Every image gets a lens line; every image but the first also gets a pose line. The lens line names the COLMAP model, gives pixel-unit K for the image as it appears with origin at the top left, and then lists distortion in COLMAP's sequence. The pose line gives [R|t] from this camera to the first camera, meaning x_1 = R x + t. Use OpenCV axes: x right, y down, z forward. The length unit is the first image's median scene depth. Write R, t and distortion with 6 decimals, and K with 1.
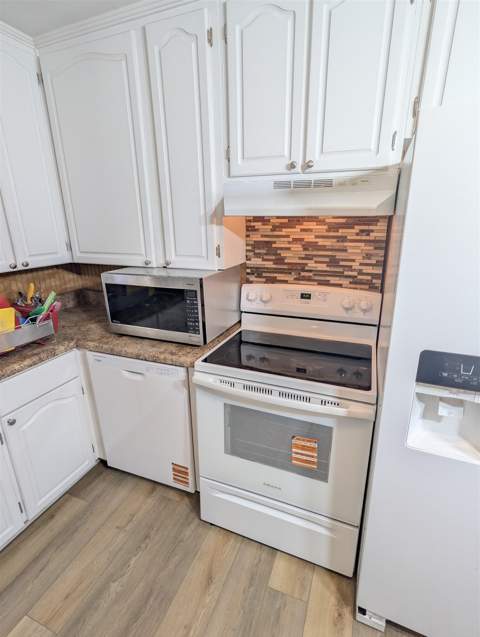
lens RADIAL K [[299.8, 0, 240.9], [0, 299.8, 315.4], [0, 0, 1]] dist [0.007082, 0.000871]
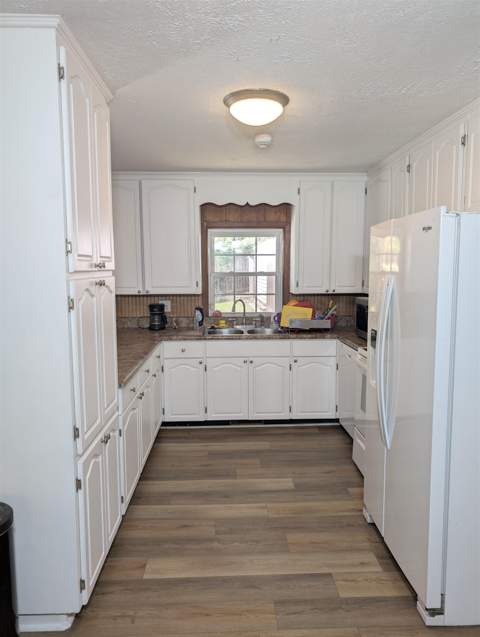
lens RADIAL K [[456.4, 0, 239.9], [0, 456.4, 317.8], [0, 0, 1]] dist [0.005272, -0.013693]
pose [[0.415846, 0.111004, -0.902635, 1.582298], [-0.272855, 0.962027, -0.007397, 0.164004], [0.867538, 0.249365, 0.430343, -0.637684]]
